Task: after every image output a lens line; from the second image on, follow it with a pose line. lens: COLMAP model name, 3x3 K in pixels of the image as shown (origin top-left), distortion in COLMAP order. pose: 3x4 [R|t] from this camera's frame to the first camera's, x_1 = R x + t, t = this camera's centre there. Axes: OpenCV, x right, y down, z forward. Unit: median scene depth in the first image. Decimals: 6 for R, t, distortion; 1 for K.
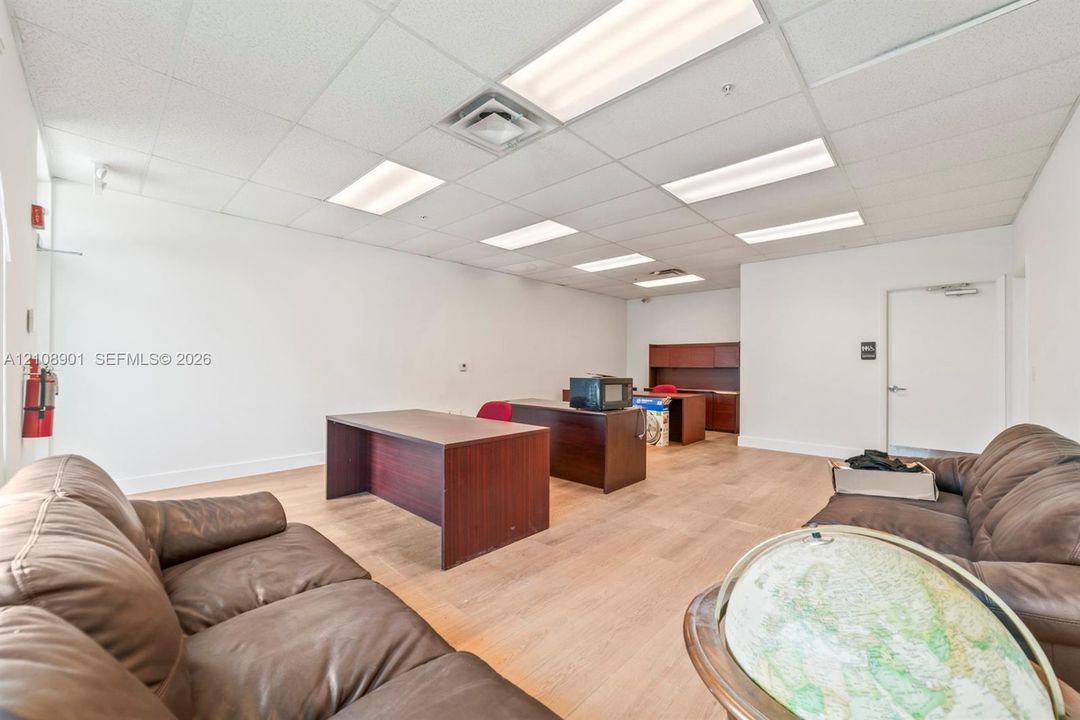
lens RADIAL K [[420.7, 0, 536.0], [0, 420.7, 358.5], [0, 0, 1]] dist [0.003857, 0.001528]
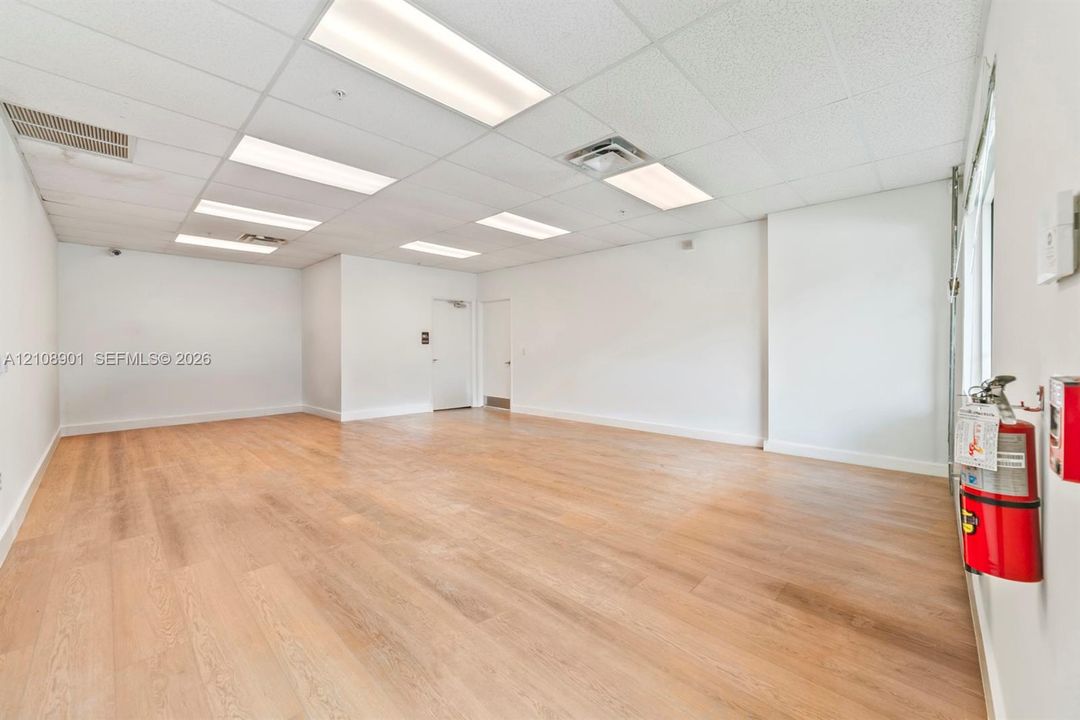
lens RADIAL K [[420.7, 0, 536.0], [0, 420.7, 351.3], [0, 0, 1]] dist [0.003857, 0.001528]
pose [[0.001902, -0.013718, 0.999904, -0.702879], [0.006561, 0.999885, 0.013705, 0.010705], [-0.999977, 0.006534, 0.001992, 0.611089]]
